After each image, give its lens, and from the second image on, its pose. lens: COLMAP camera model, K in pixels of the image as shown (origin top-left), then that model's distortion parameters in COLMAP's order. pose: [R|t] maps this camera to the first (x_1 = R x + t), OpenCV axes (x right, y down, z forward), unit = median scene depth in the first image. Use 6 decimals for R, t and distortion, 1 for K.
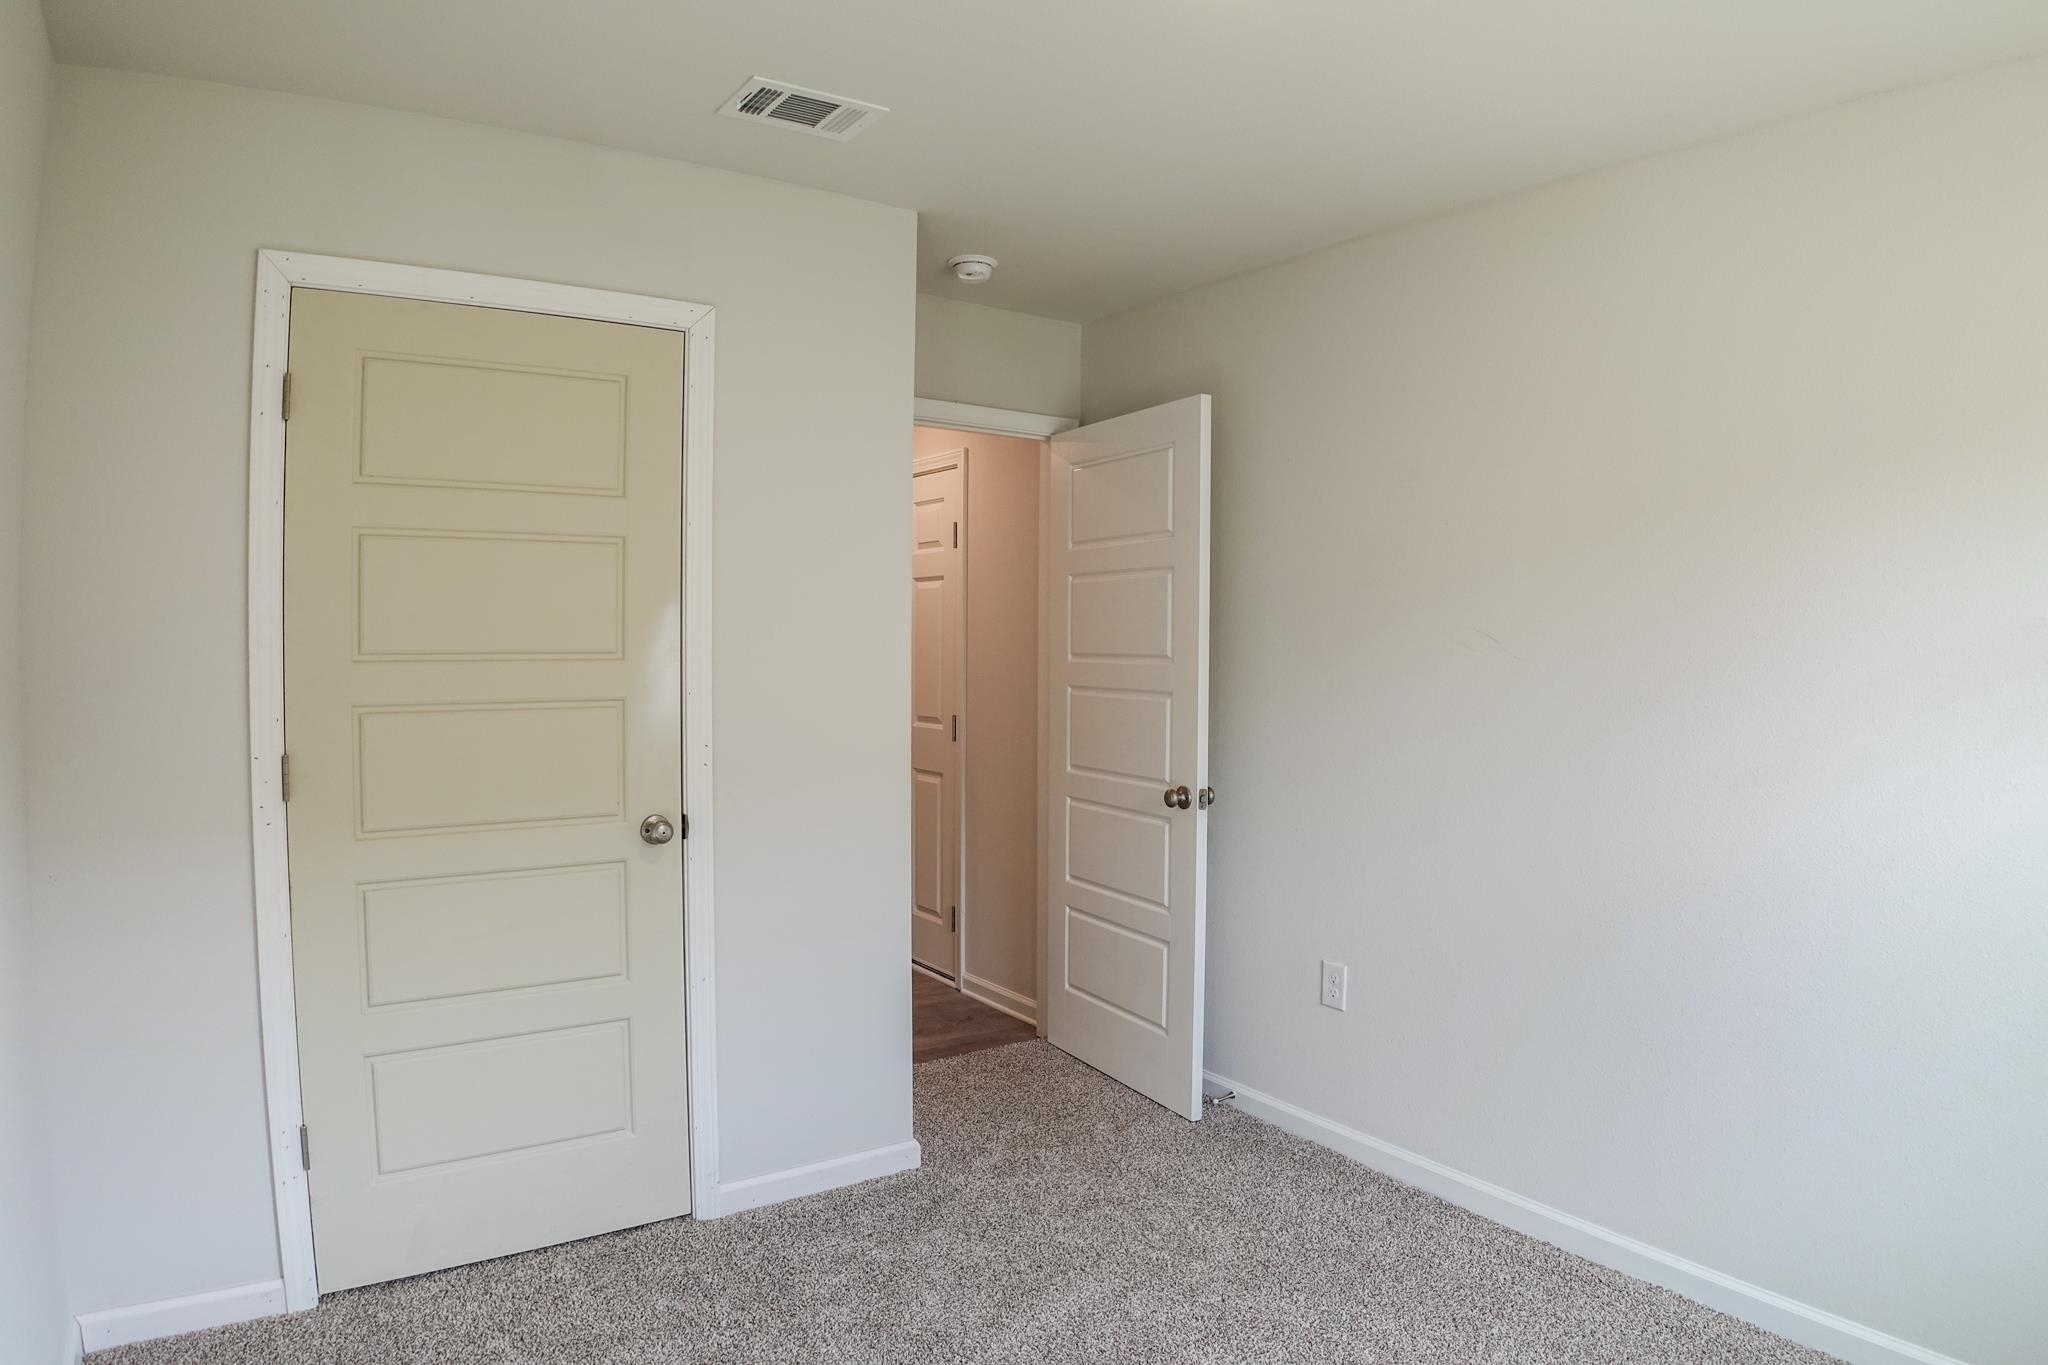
lens RADIAL K [[1244.6, 0, 1031.2], [0, 1244.6, 667.8], [0, 0, 1]] dist [-0.138666, 0.021251]
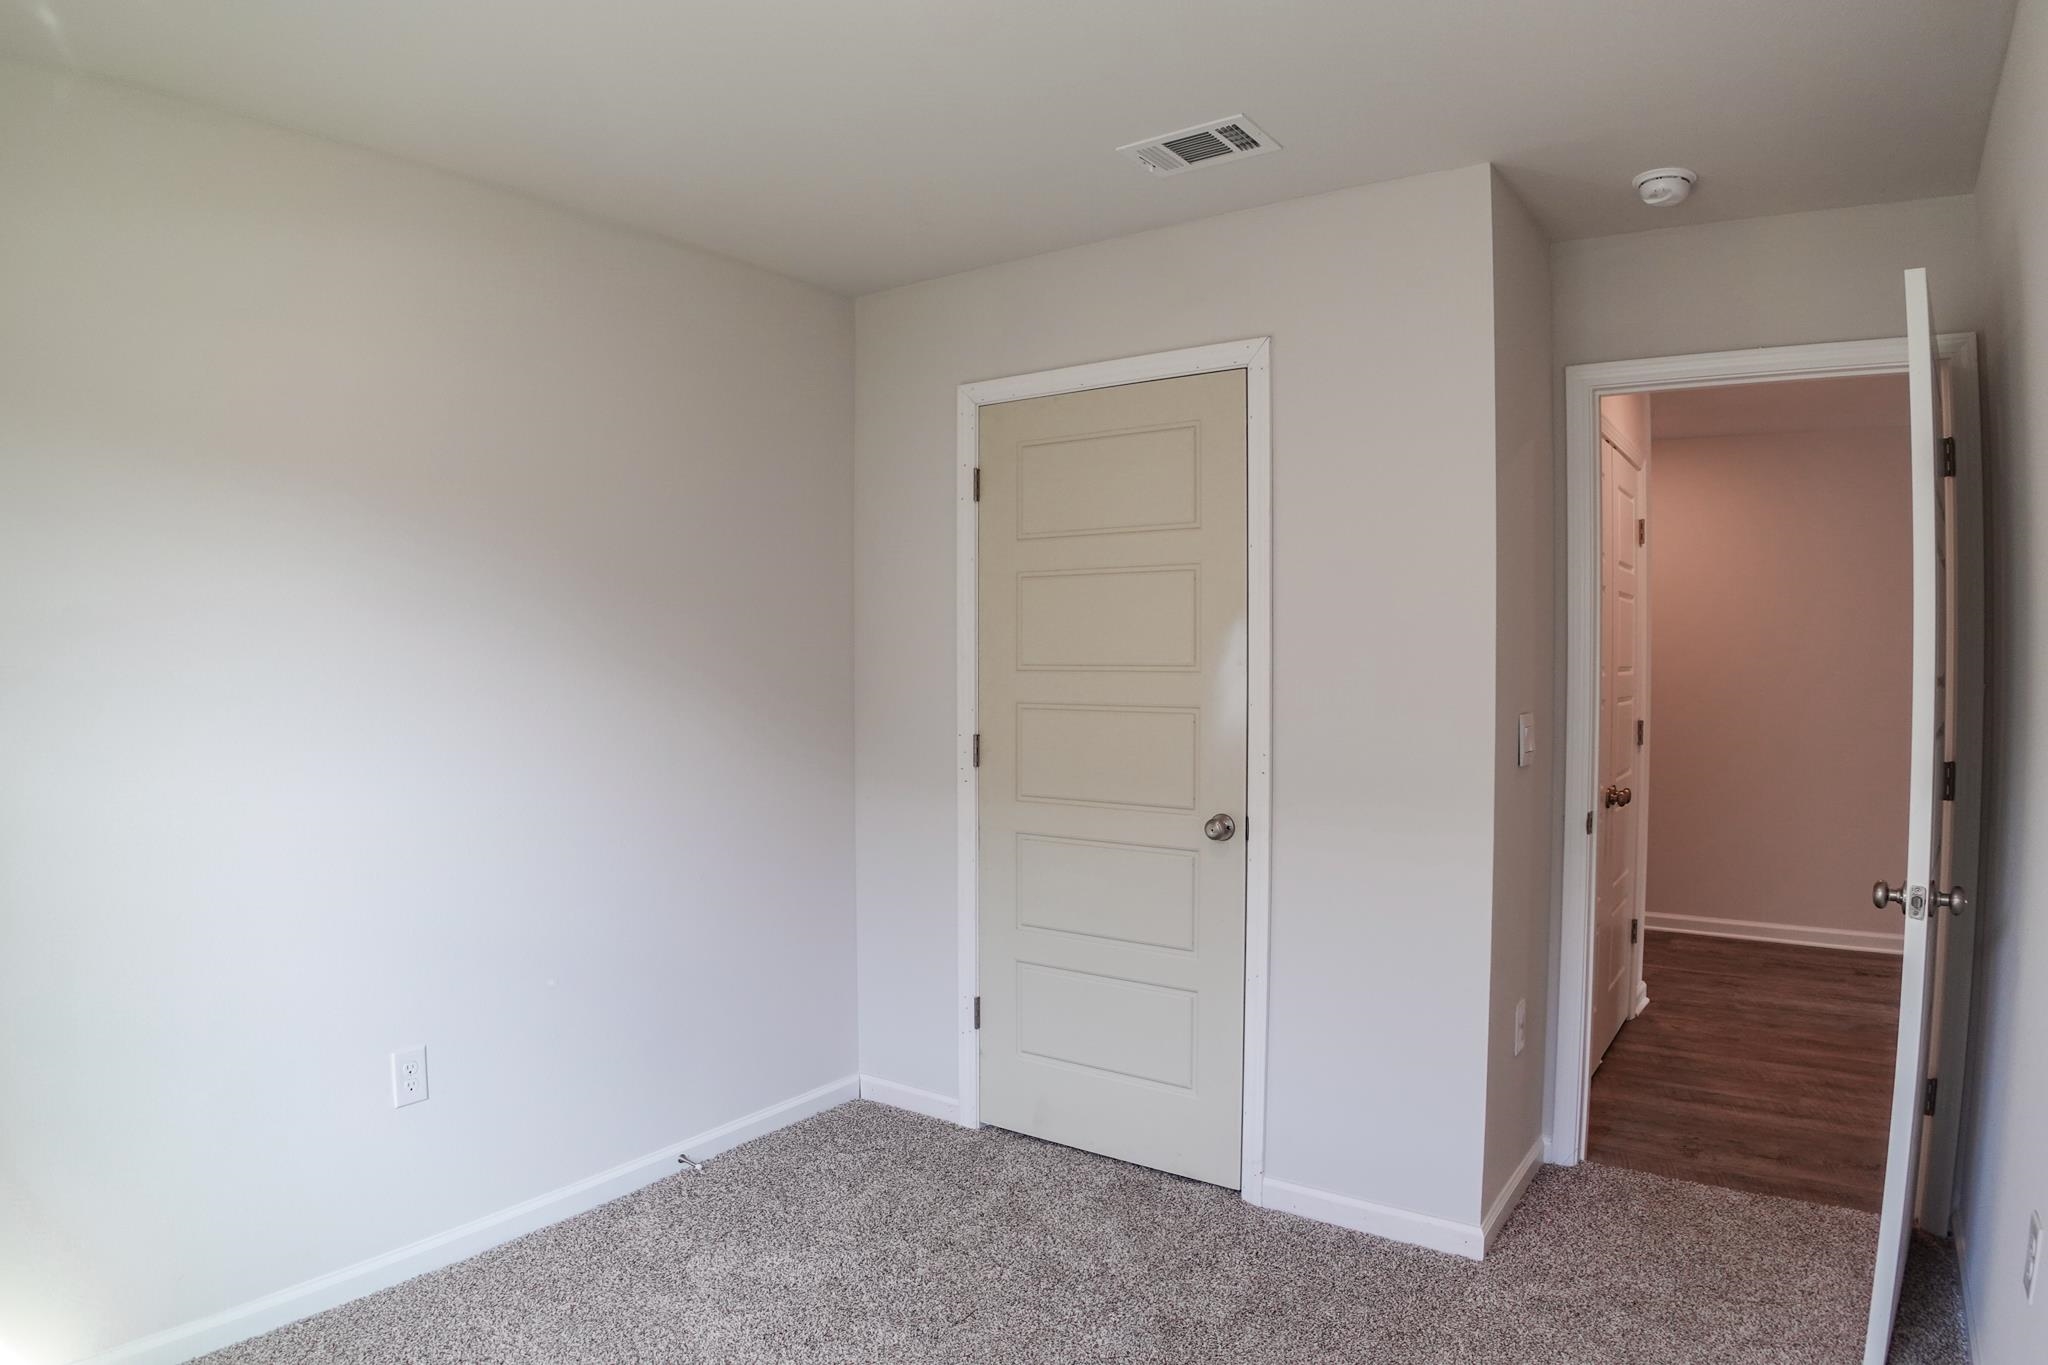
lens RADIAL K [[1244.6, 0, 1031.2], [0, 1244.6, 667.8], [0, 0, 1]] dist [-0.138666, 0.021251]
pose [[0.324917, 0.009553, -0.945694, 0.700768], [-0.020305, 0.999789, 0.003123, -0.011286], [0.945525, 0.018188, 0.325042, 0.485787]]
